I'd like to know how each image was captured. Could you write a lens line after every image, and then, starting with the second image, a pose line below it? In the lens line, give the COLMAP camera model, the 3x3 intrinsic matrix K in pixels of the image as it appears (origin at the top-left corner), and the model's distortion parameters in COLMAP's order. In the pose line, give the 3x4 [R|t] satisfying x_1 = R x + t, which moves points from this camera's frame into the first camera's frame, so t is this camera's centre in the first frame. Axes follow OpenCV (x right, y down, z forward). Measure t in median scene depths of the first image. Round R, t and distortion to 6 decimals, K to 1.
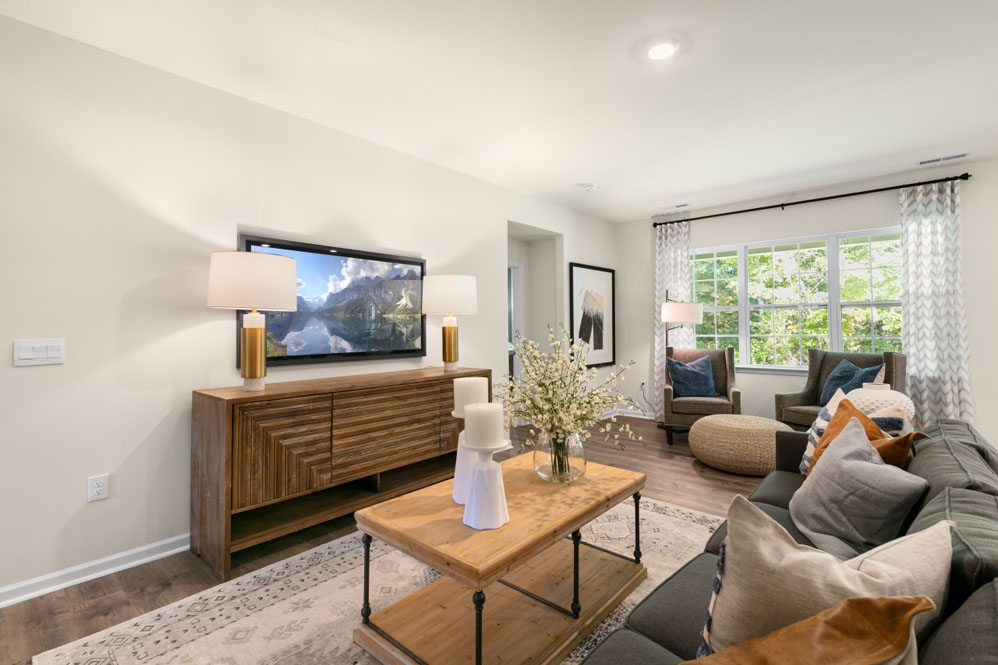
lens RADIAL K [[456.2, 0, 499.6], [0, 456.2, 315.2], [0, 0, 1]] dist [-0.001734, -0.000609]
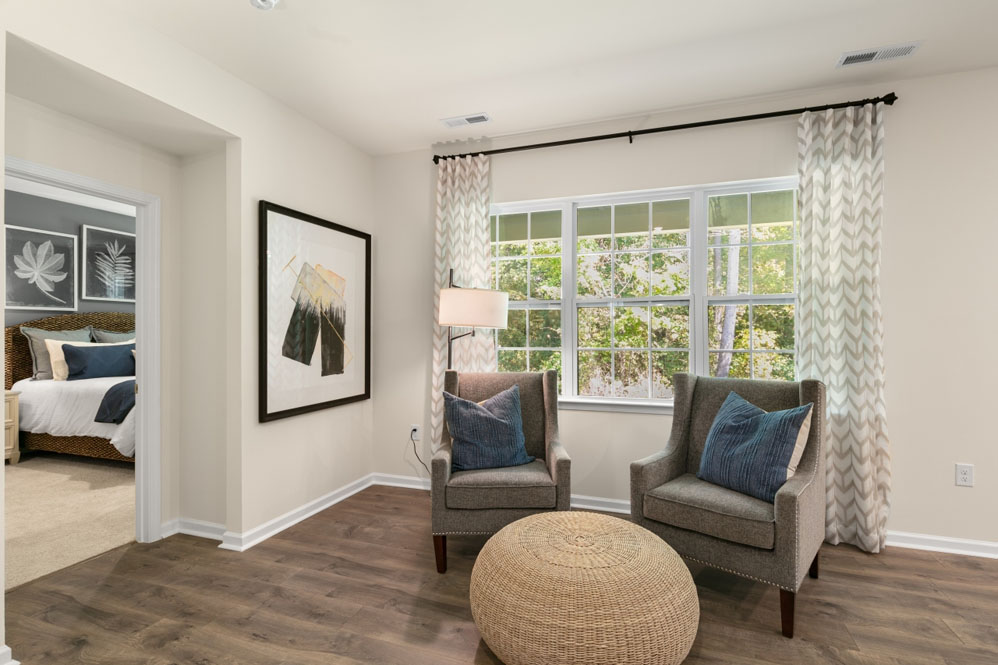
lens RADIAL K [[454.2, 0, 499.0], [0, 454.2, 332.5], [0, 0, 1]] dist [-0.000107, 0.000021]
pose [[0.926687, 0.005773, 0.375790, 0.219384], [-0.014359, 0.999696, 0.020052, 0.012018], [-0.375560, -0.023978, 0.926488, 0.472255]]
